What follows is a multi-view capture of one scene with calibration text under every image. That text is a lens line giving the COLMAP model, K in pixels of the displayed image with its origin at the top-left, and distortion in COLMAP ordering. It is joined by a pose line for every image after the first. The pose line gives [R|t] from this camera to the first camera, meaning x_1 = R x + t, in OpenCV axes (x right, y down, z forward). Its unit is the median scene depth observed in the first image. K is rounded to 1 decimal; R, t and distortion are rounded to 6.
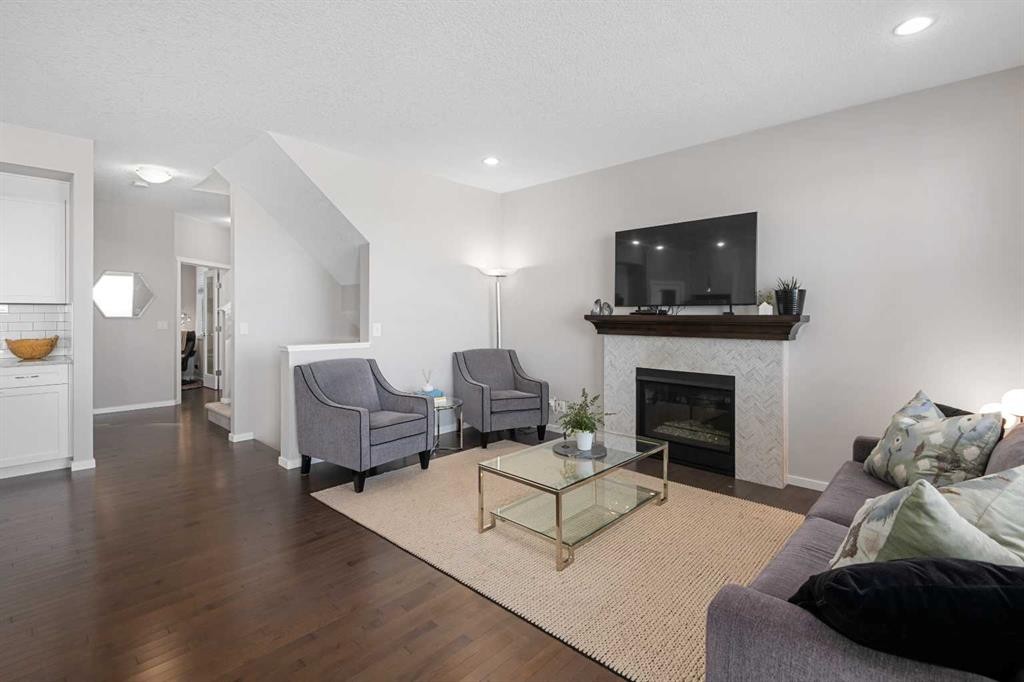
lens RADIAL K [[473.3, 0, 511.8], [0, 473.3, 320.9], [0, 0, 1]] dist [-0.000850, -0.000603]
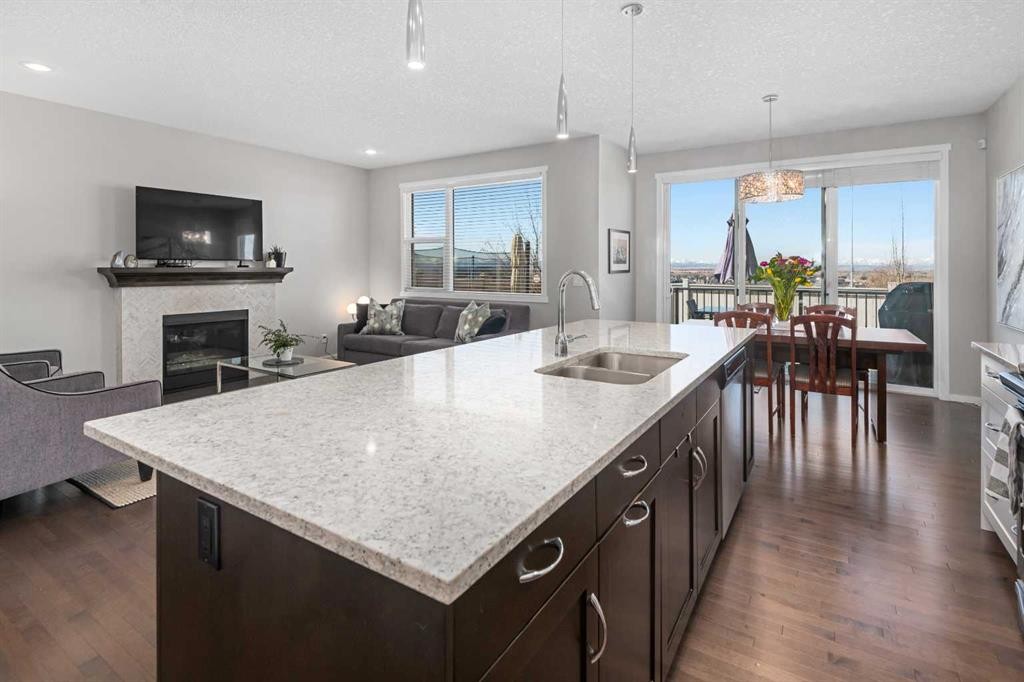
lens RADIAL K [[488.0, 0, 522.6], [0, 488.0, 275.8], [0, 0, 1]] dist [-0.000967, -0.011792]
pose [[-0.206702, -0.019692, 0.978206, -1.040540], [0.010222, 0.999699, 0.022284, -0.010399], [-0.978351, 0.014606, -0.206438, 0.424035]]
